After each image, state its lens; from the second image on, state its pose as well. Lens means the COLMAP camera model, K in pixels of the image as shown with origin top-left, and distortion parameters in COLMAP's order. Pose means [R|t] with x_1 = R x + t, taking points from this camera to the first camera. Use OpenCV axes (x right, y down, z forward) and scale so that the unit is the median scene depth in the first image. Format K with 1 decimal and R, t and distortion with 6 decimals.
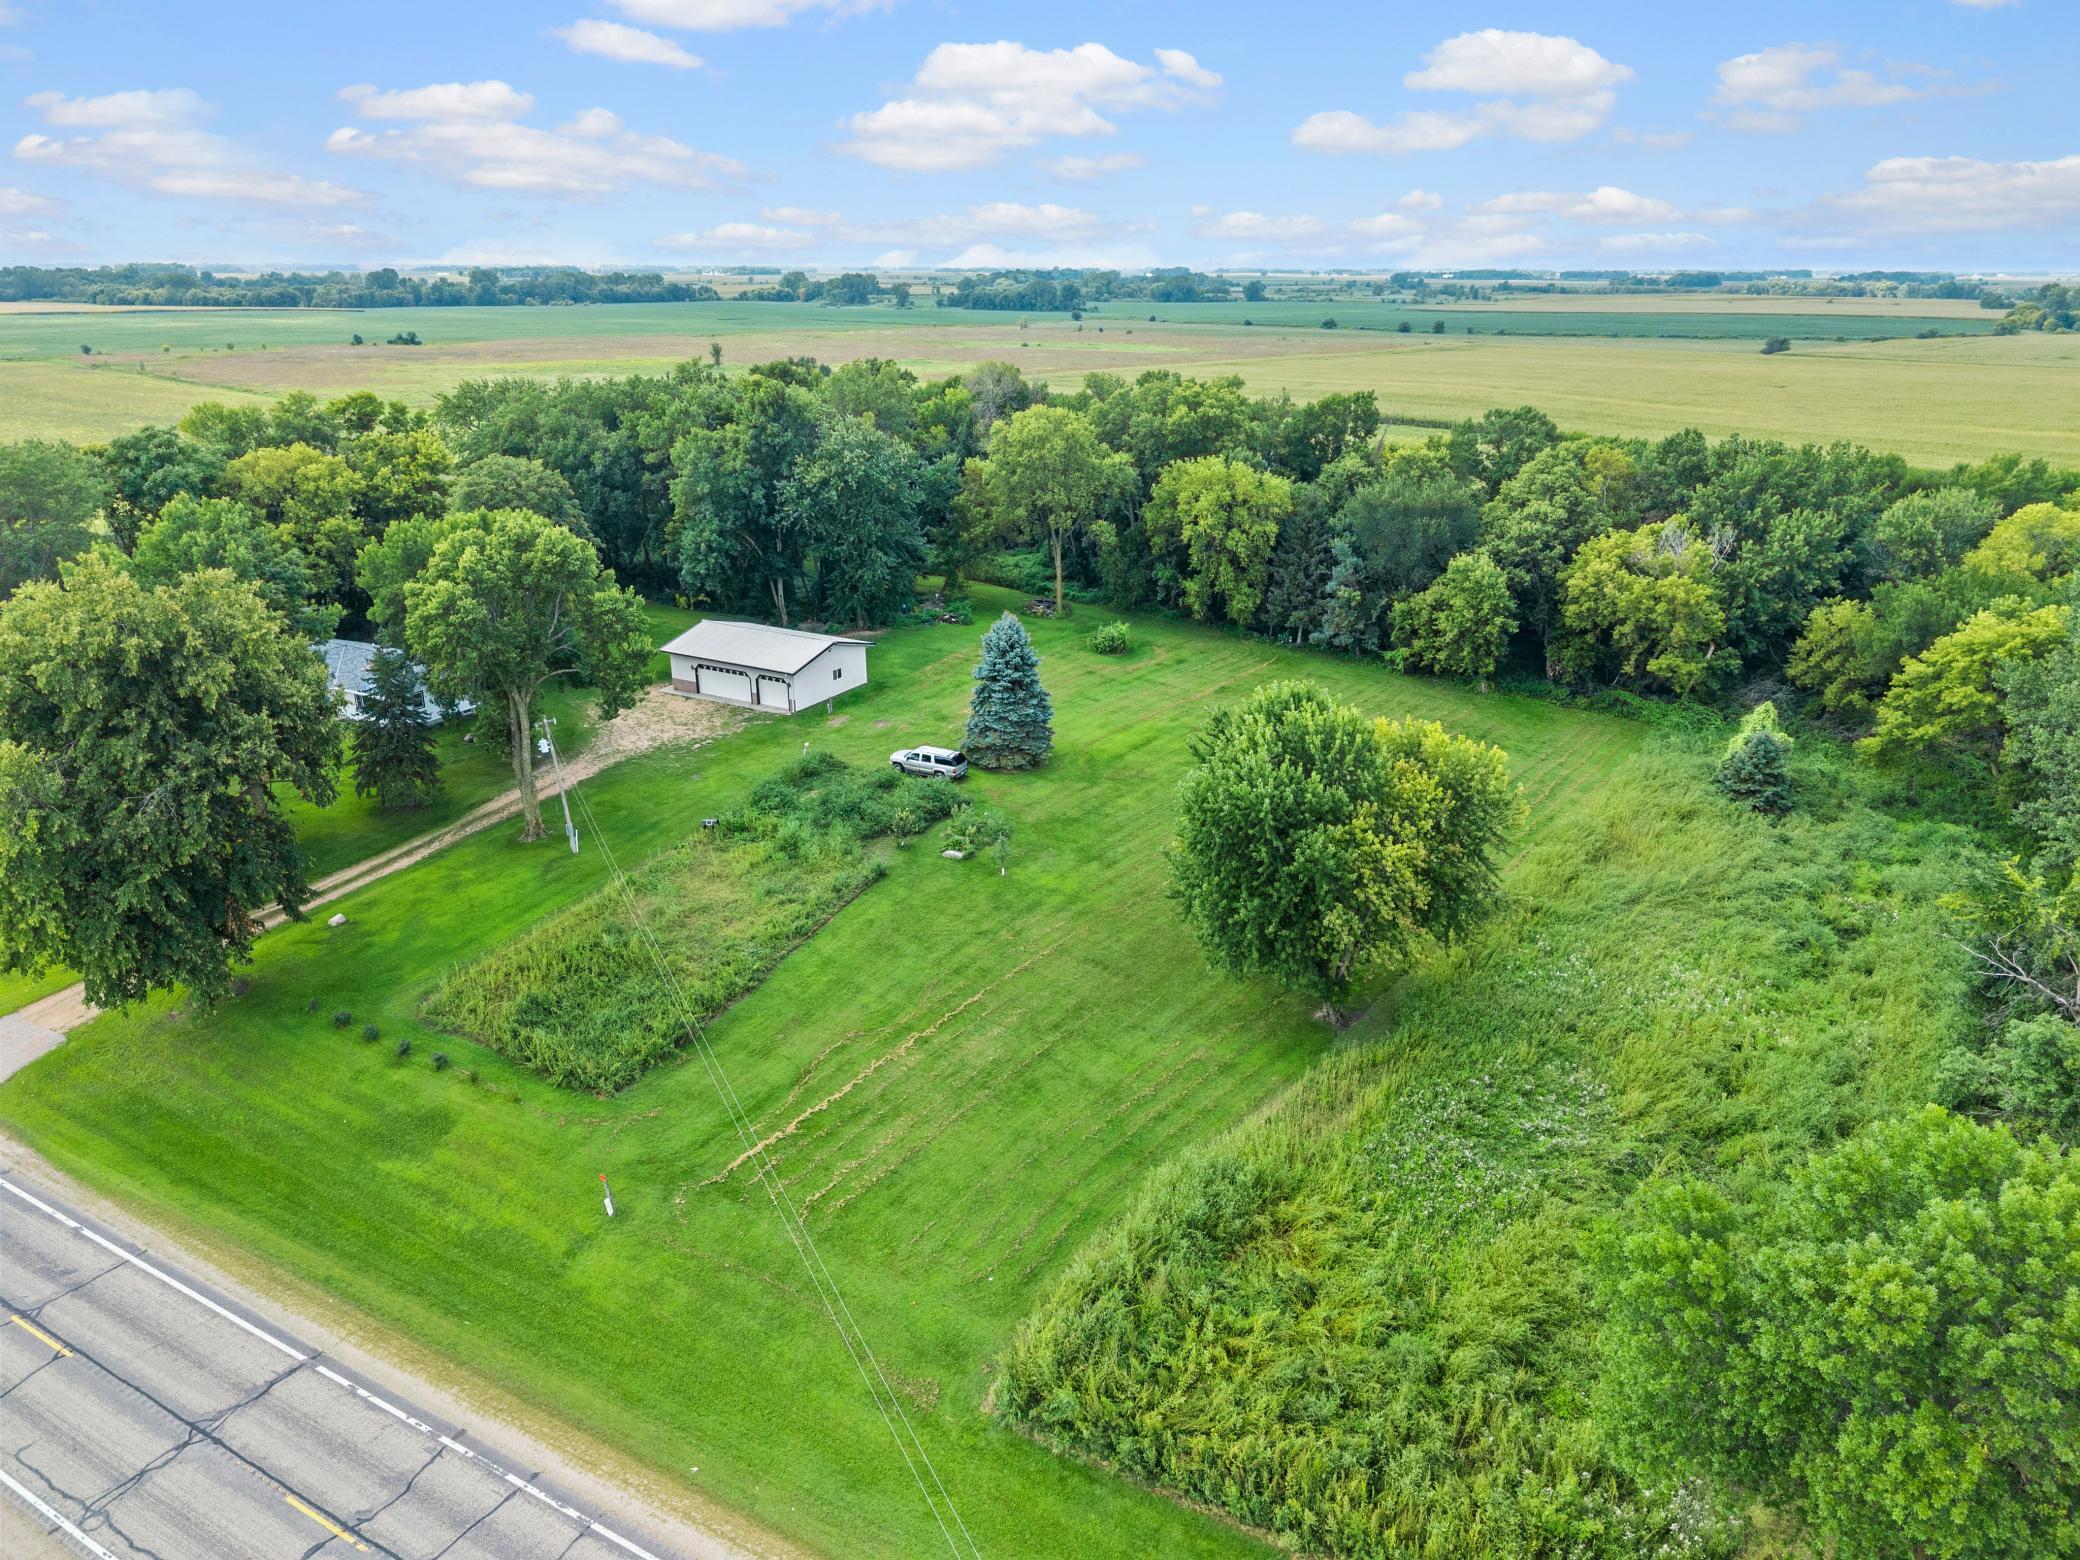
lens RADIAL K [[1378.6, 0, 1041.4], [0, 1378.6, 775.9], [0, 0, 1]] dist [0.025630, -0.027477]
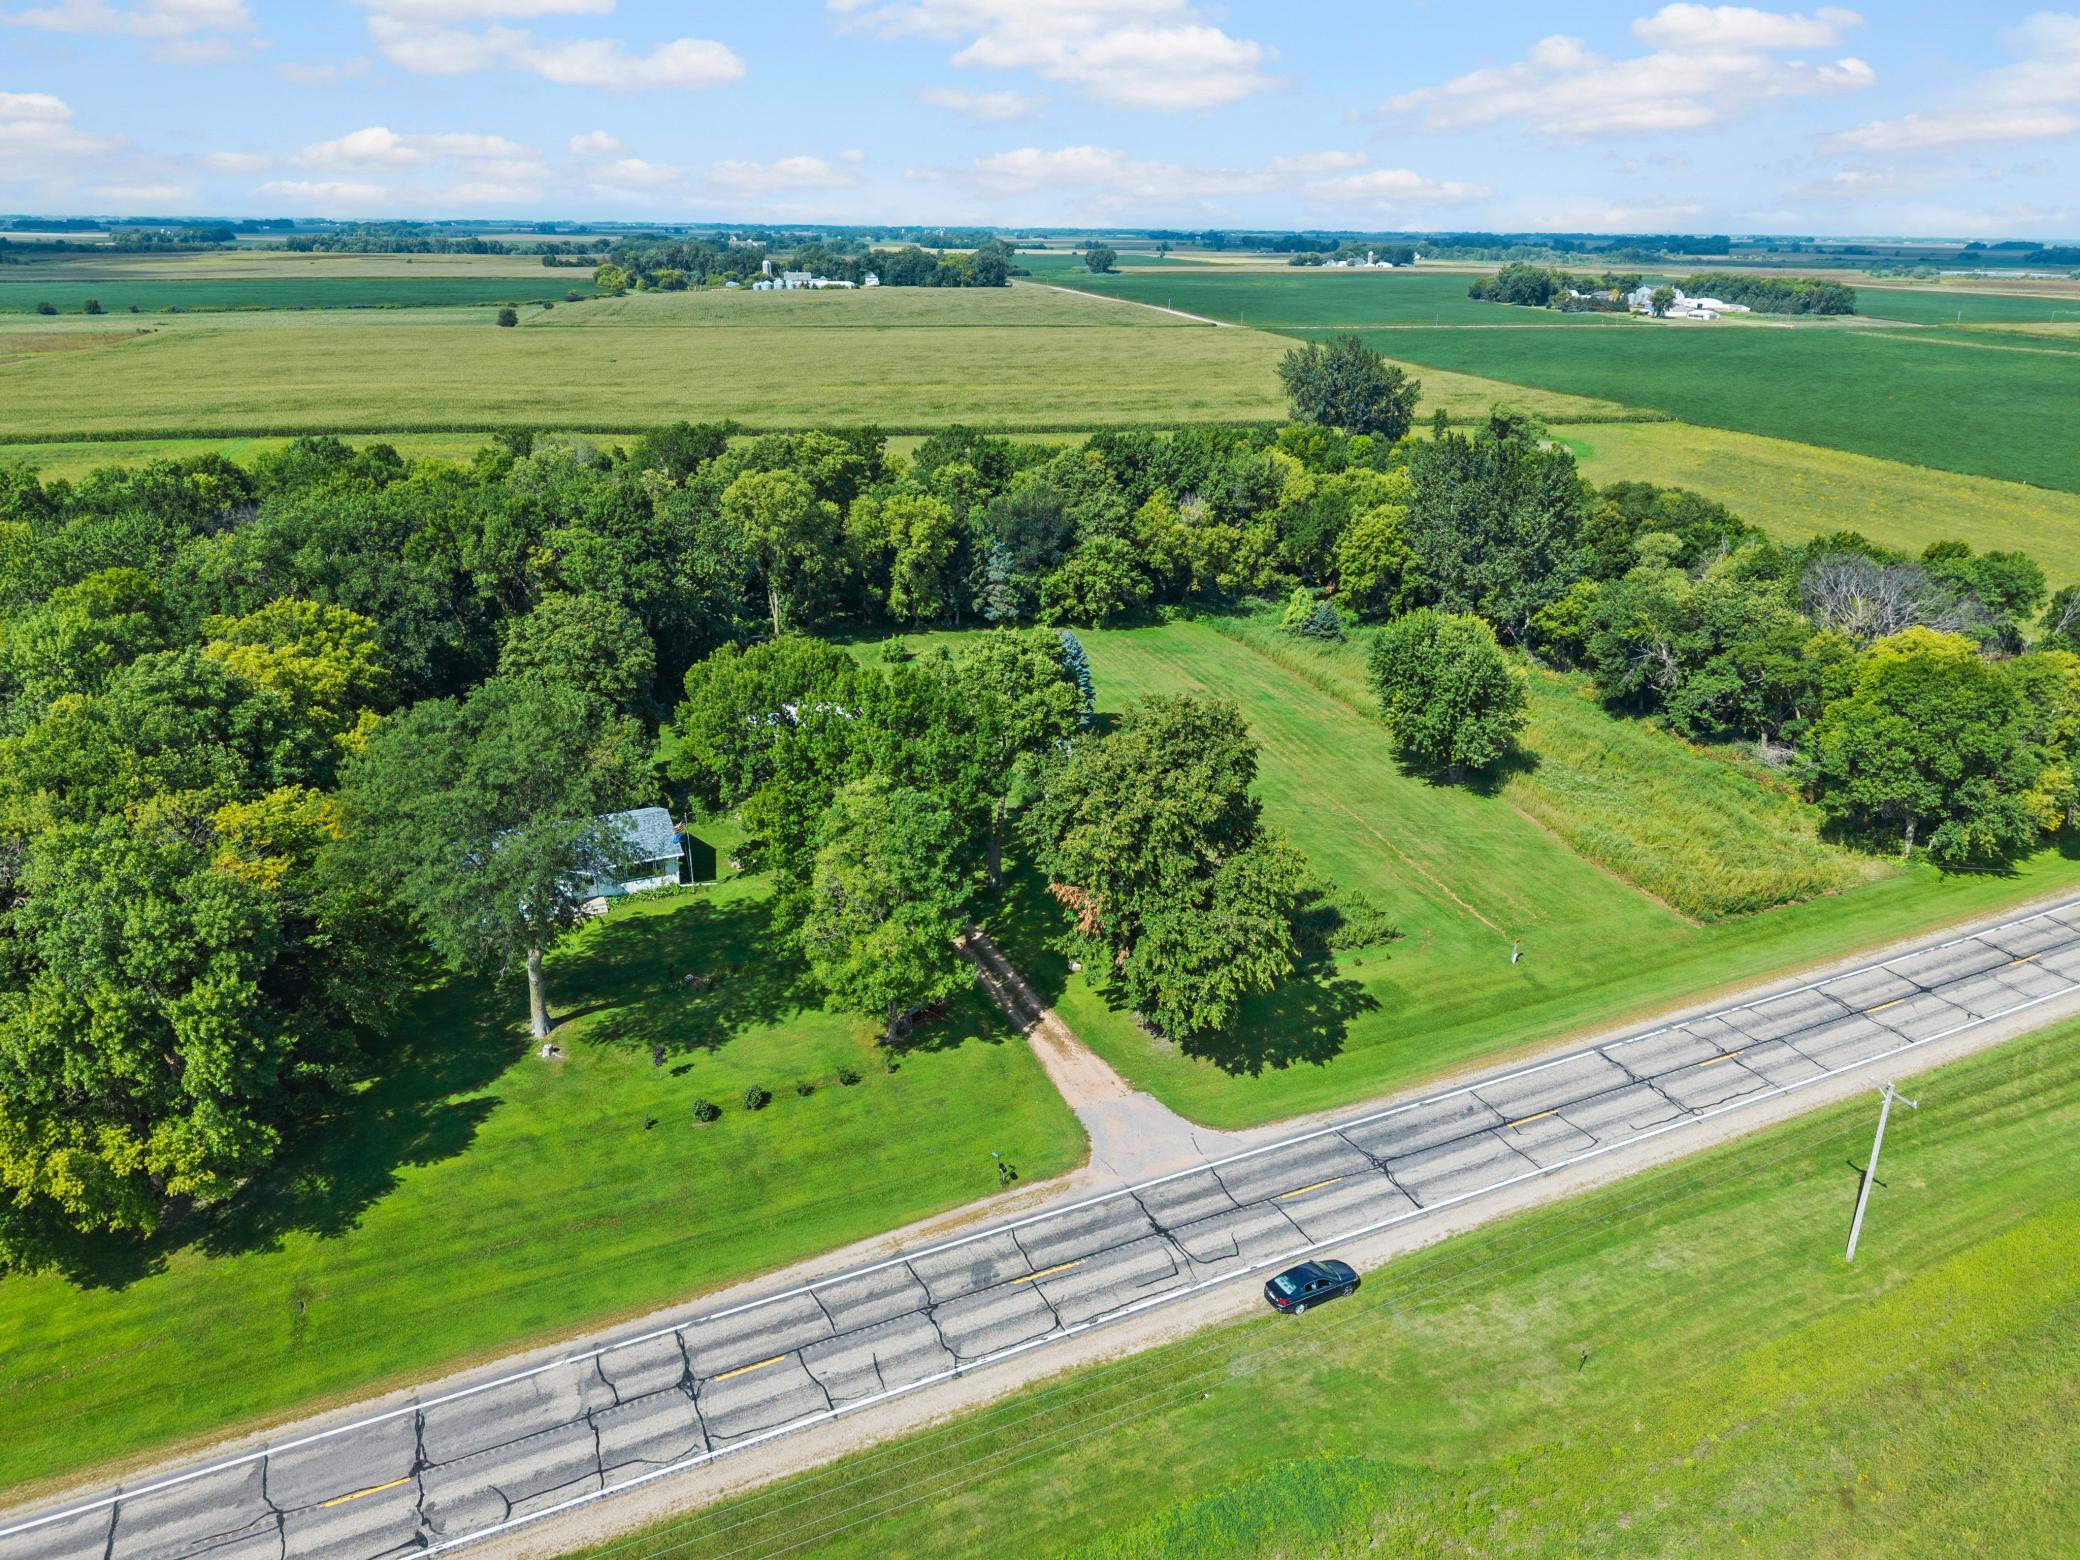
lens RADIAL K [[1378.6, 0, 1041.4], [0, 1378.6, 775.9], [0, 0, 1]] dist [0.025630, -0.027477]
pose [[0.582950, -0.294115, 0.757407, -0.953512], [0.271996, 0.949041, 0.159184, -0.173503], [-0.765629, 0.113215, 0.633241, 0.159068]]
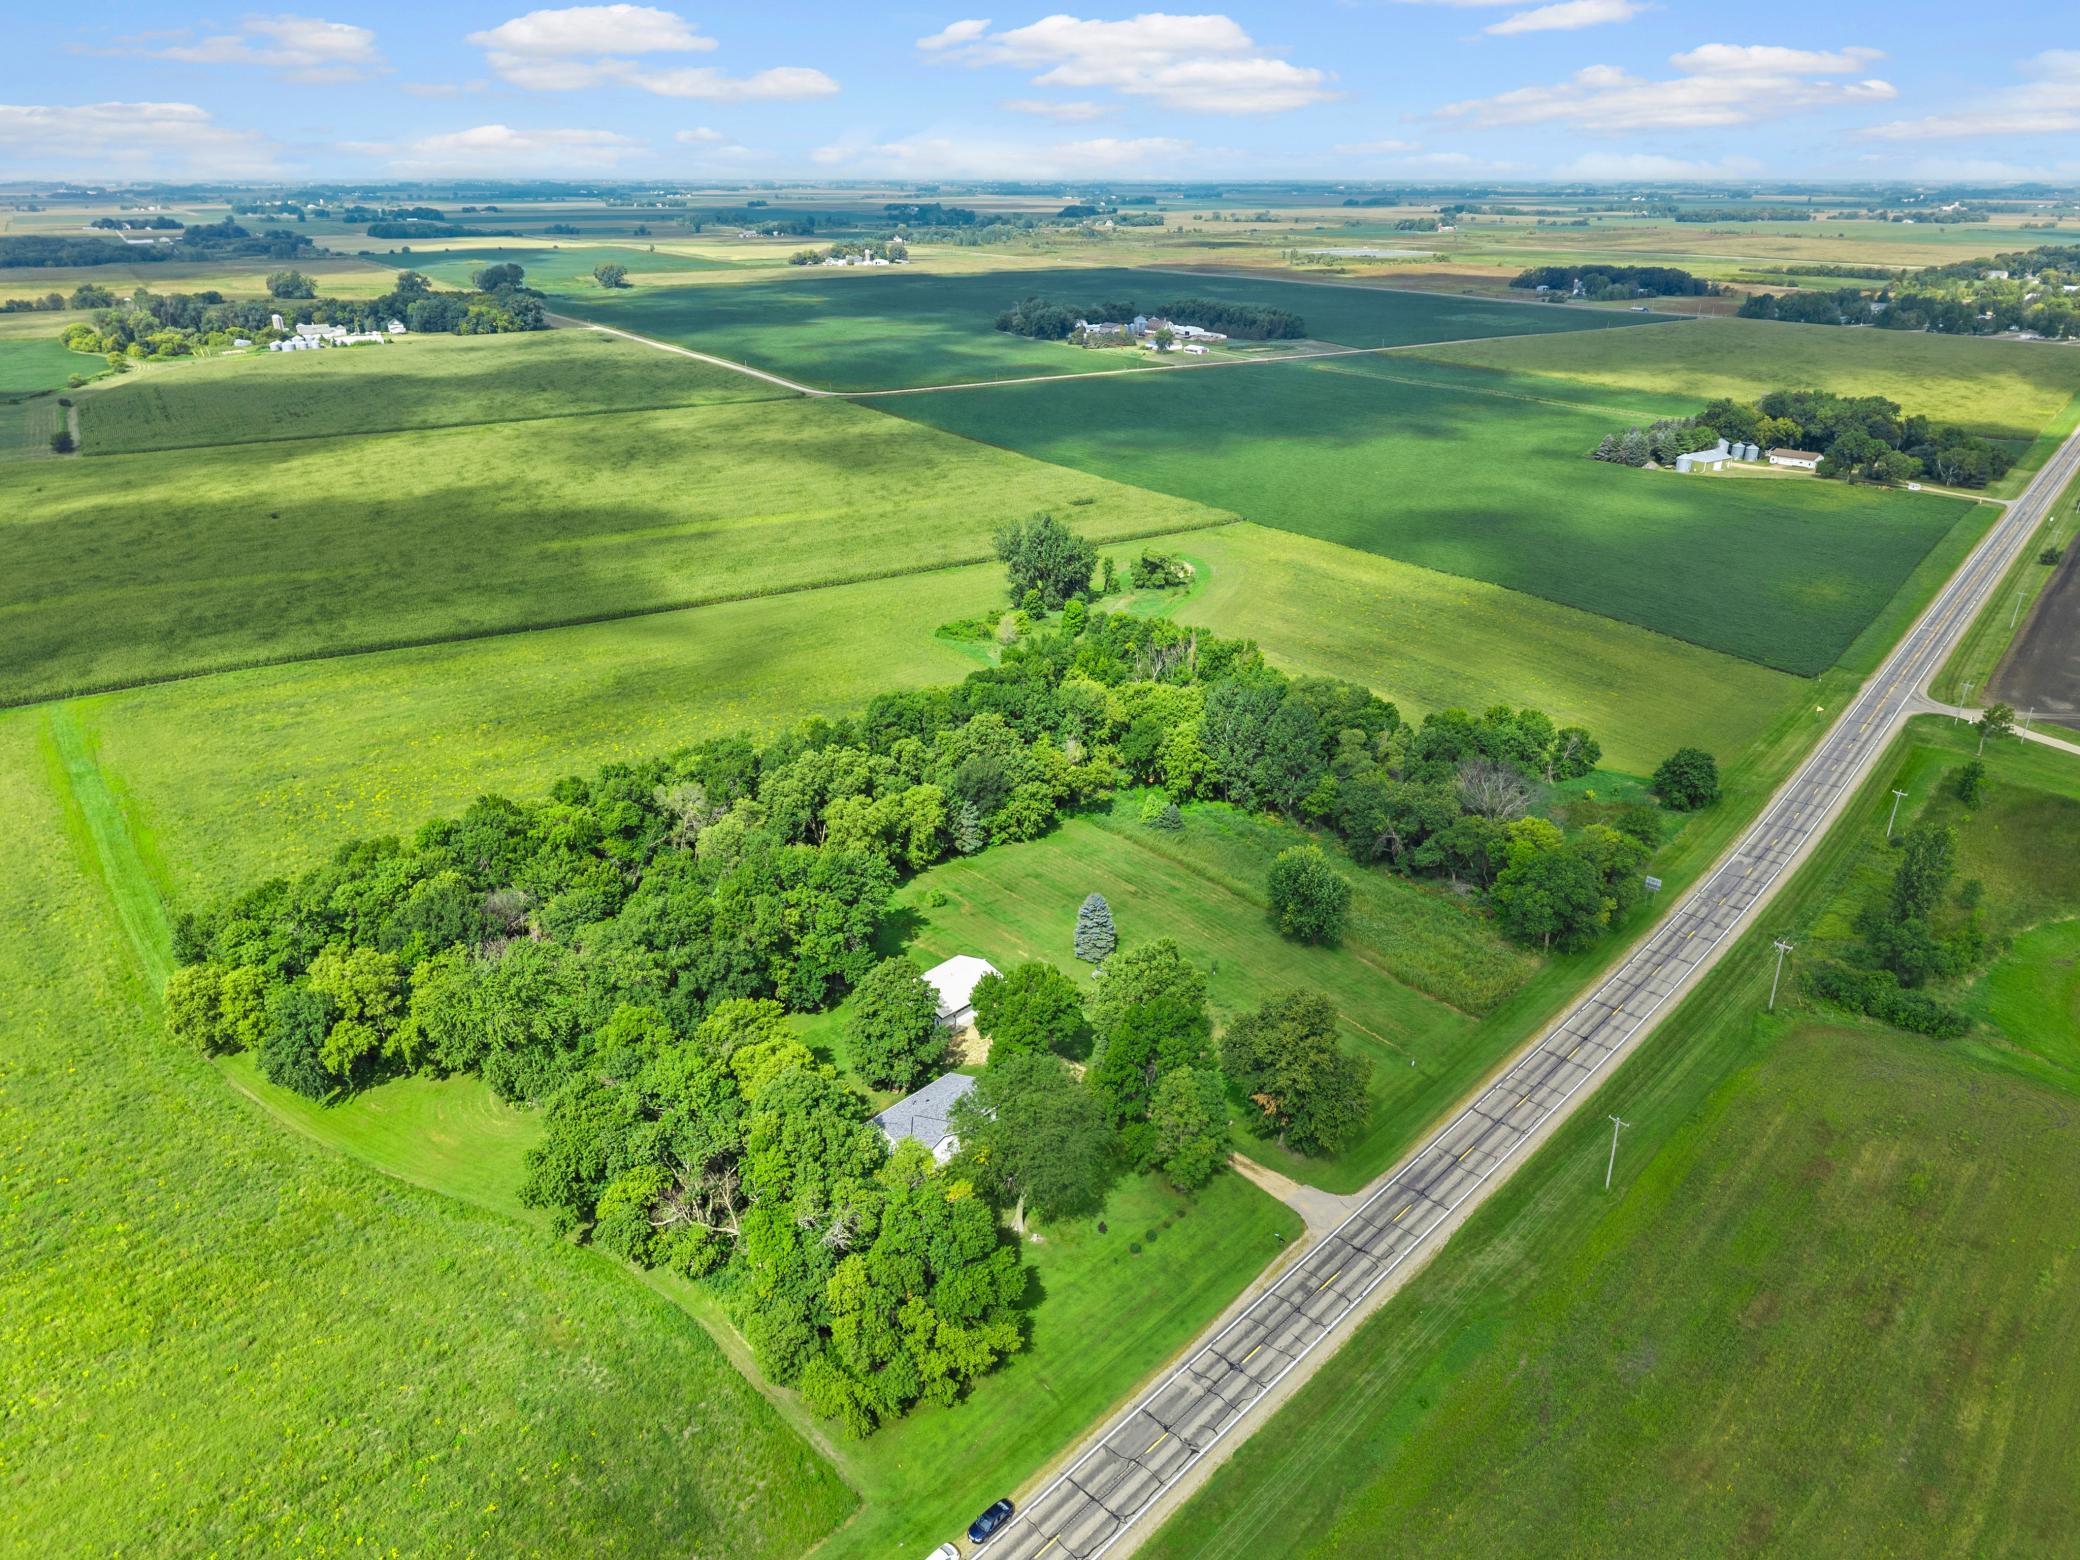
lens RADIAL K [[1392.4, 0, 1023.7], [0, 1392.4, 699.2], [0, 0, 1]] dist [0.092684, -0.121979]
pose [[0.270891, -0.331796, 0.903620, -1.732639], [0.342525, 0.910505, 0.231641, -0.839366], [-0.899608, 0.246763, 0.360296, 0.185732]]
